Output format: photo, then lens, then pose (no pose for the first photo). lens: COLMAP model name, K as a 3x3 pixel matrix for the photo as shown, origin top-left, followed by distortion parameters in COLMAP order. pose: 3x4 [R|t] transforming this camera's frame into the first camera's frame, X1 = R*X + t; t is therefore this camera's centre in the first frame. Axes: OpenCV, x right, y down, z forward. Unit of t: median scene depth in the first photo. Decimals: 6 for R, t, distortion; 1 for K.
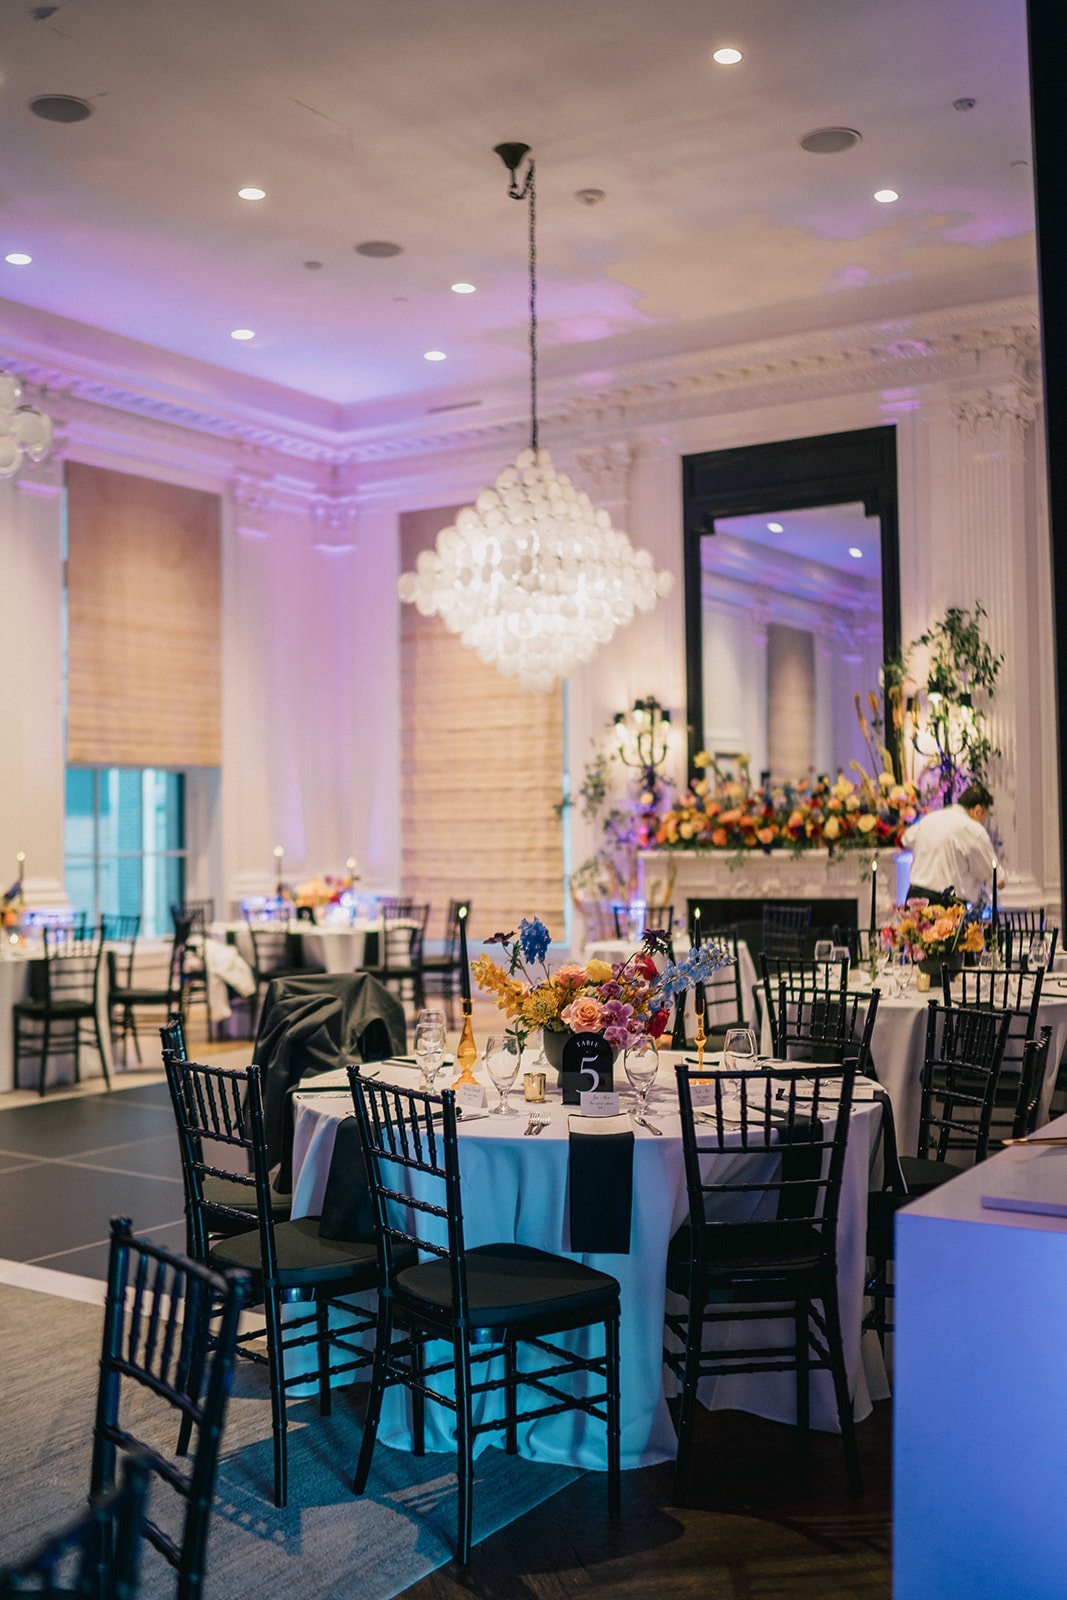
lens RADIAL K [[1631.4, 0, 534.8], [0, 1631.4, 804.3], [0, 0, 1]] dist [-0.024523, 0.000000]
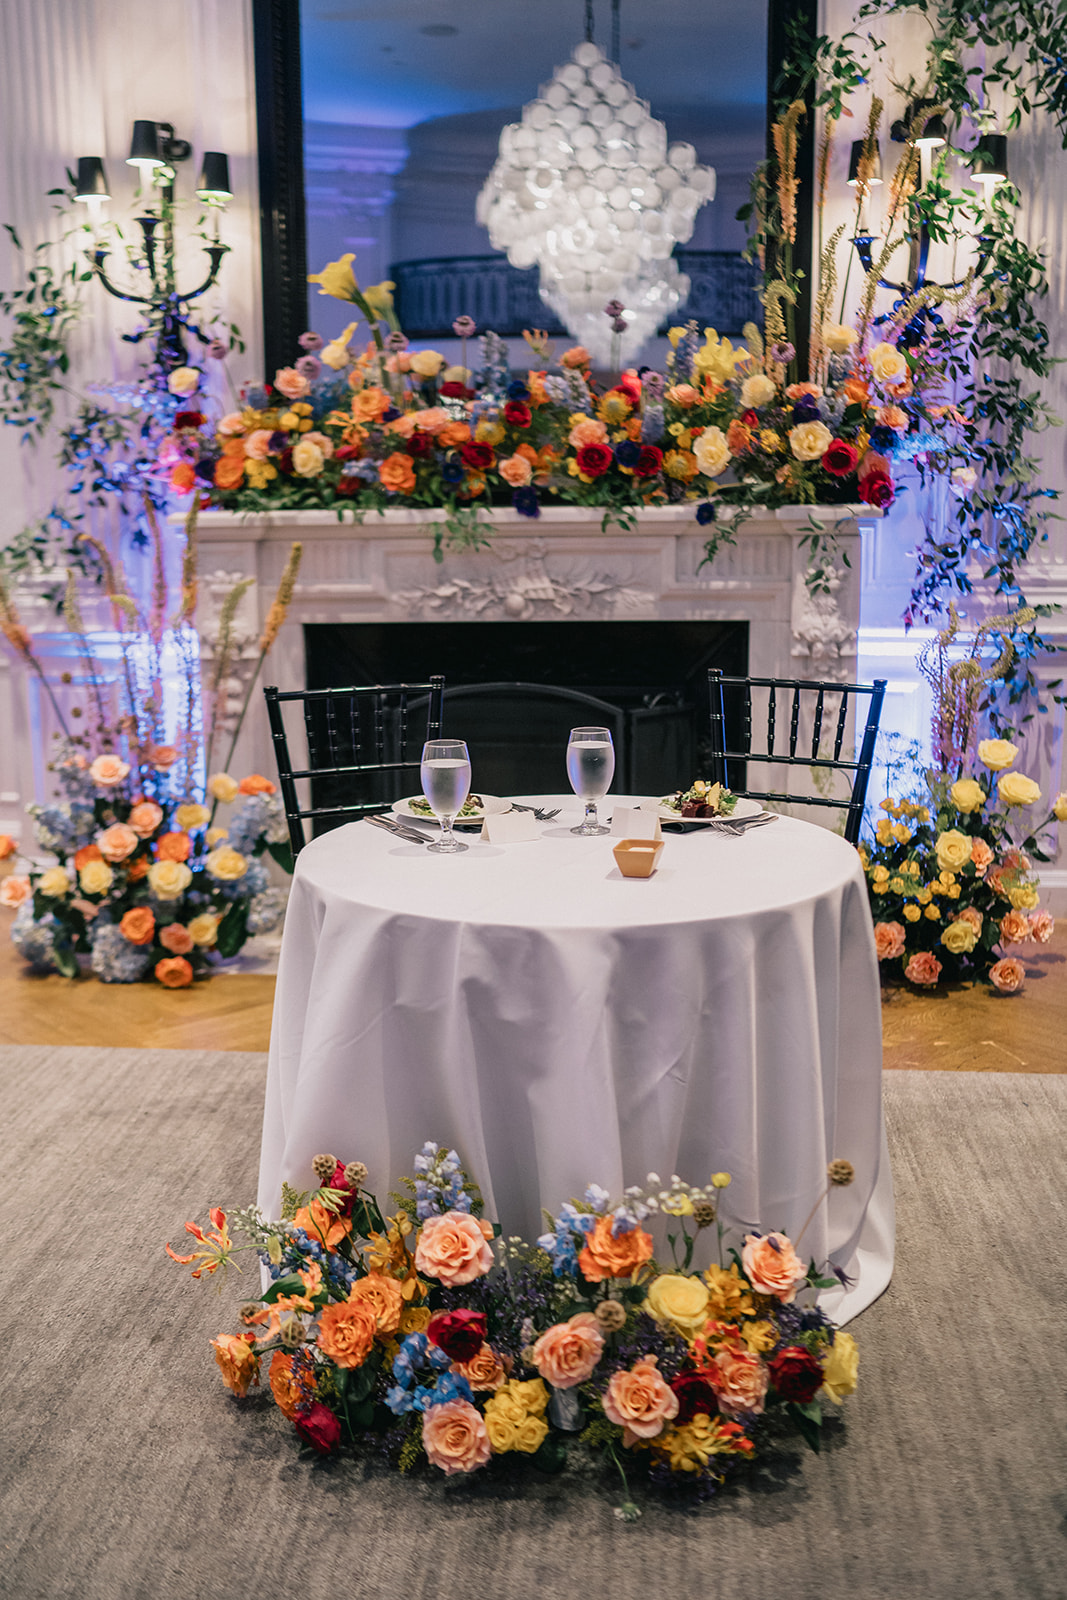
lens RADIAL K [[1631.4, 0, 534.5], [0, 1631.4, 802.2], [0, 0, 1]] dist [-0.024523, 0.000000]
pose [[0.887646, -0.082869, 0.453009, -0.047356], [-0.012164, 0.979115, 0.202944, 0.017174], [-0.460365, -0.185653, 0.868100, 0.609873]]
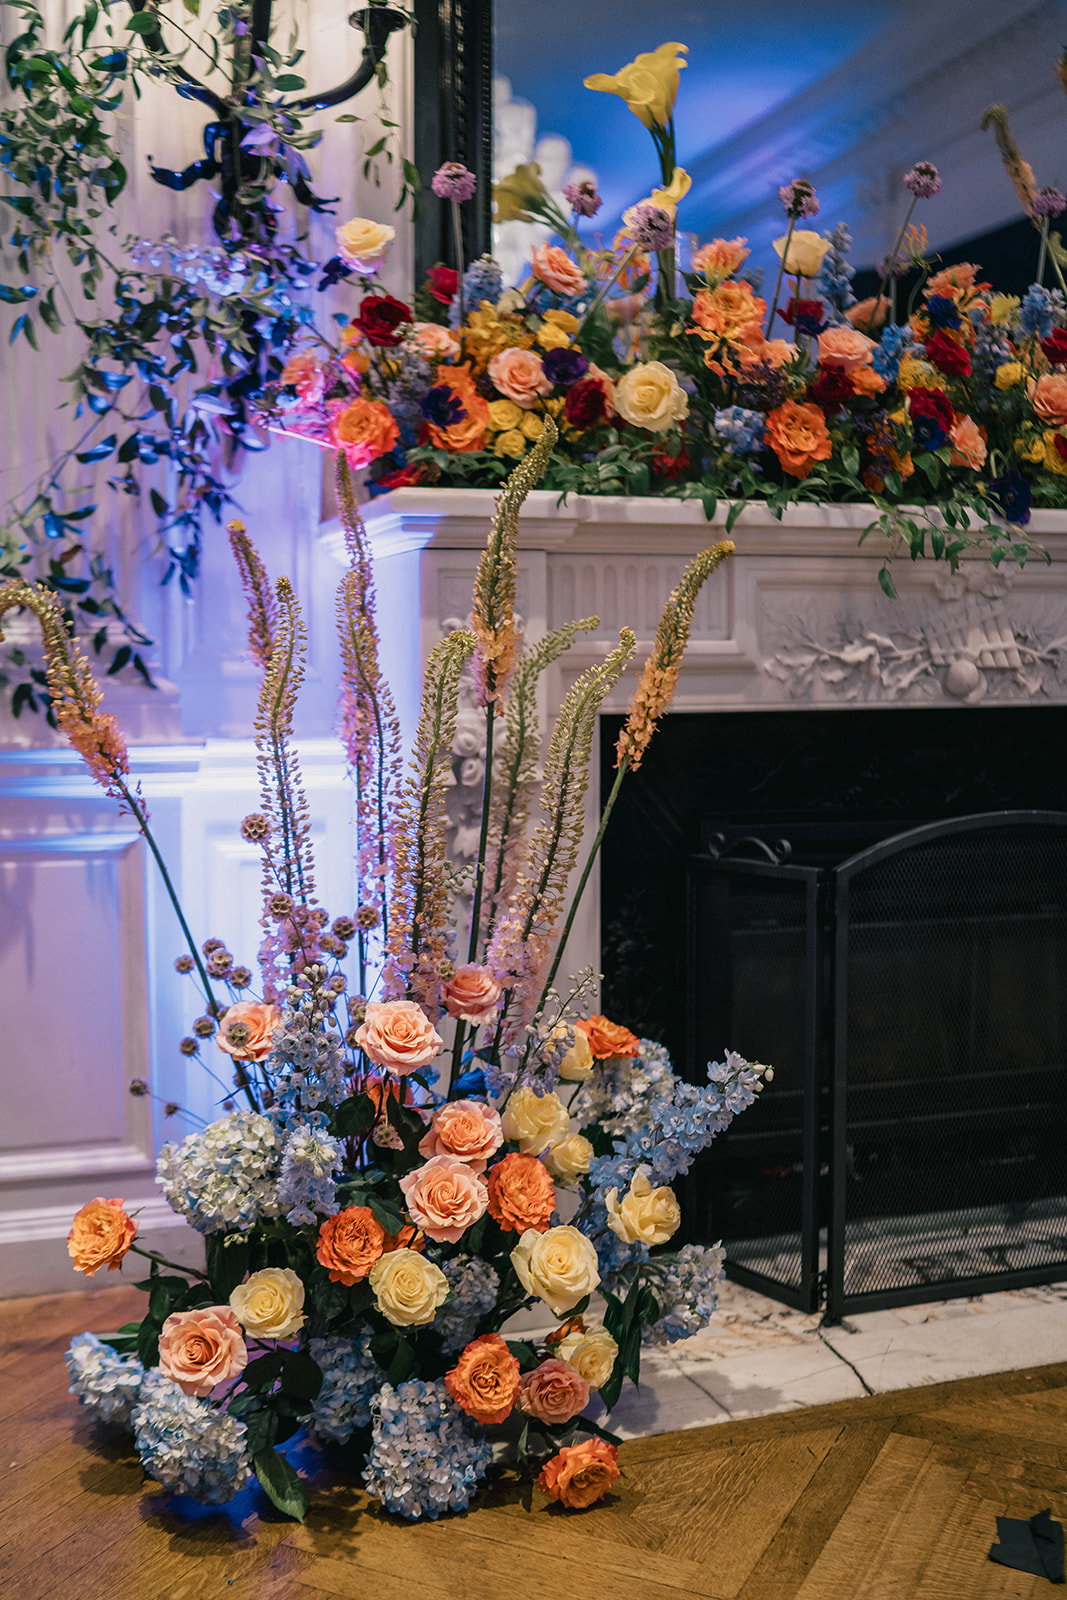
lens RADIAL K [[1631.4, 0, 532.4], [0, 1631.4, 791.1], [0, 0, 1]] dist [-0.024523, 0.000000]
pose [[0.602753, -0.049435, 0.796395, -0.088381], [-0.022160, 0.996657, 0.078638, 0.051063], [-0.797620, -0.065048, 0.599643, 0.884296]]
